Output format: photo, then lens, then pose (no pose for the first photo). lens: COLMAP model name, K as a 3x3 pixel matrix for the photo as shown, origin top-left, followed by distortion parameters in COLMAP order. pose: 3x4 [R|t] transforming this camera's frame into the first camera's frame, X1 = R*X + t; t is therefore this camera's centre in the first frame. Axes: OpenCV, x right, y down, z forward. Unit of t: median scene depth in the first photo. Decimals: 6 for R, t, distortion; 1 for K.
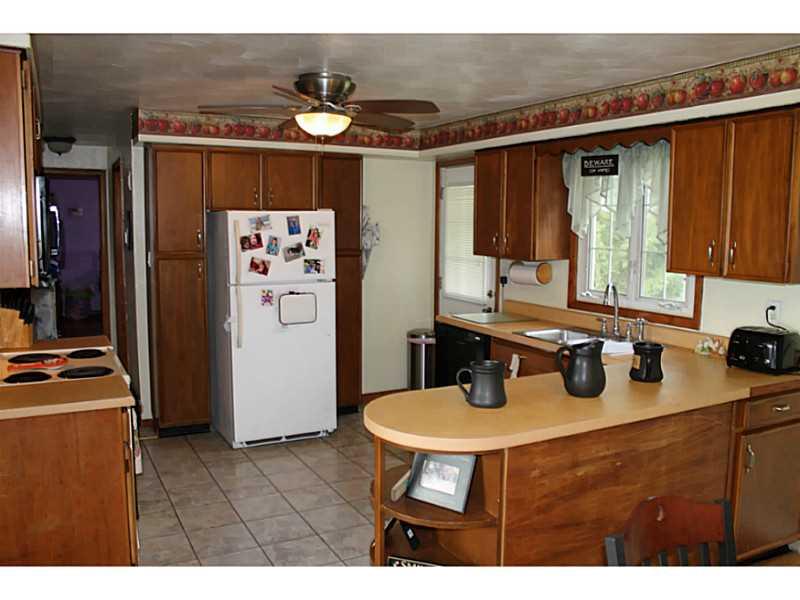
lens RADIAL K [[686.3, 0, 400.0], [0, 686.3, 300.0], [0, 0, 1]] dist [-0.144978, 0.127834]
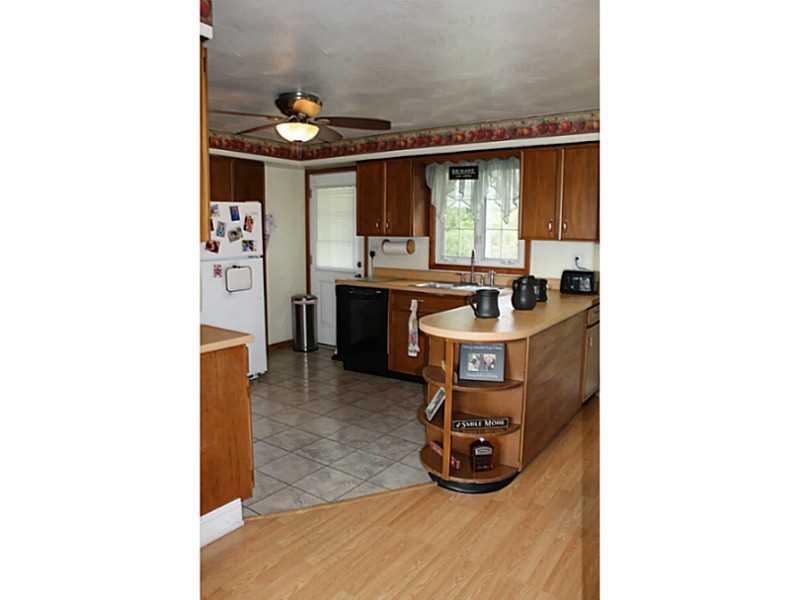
lens RADIAL K [[507.9, 0, 400.0], [0, 507.9, 300.0], [0, 0, 1]] dist [-0.128117, -0.000001]
pose [[0.895976, -0.064691, 0.439366, -0.303473], [0.052052, 0.997812, 0.040769, 0.030317], [-0.441042, -0.013658, 0.897383, 0.027826]]
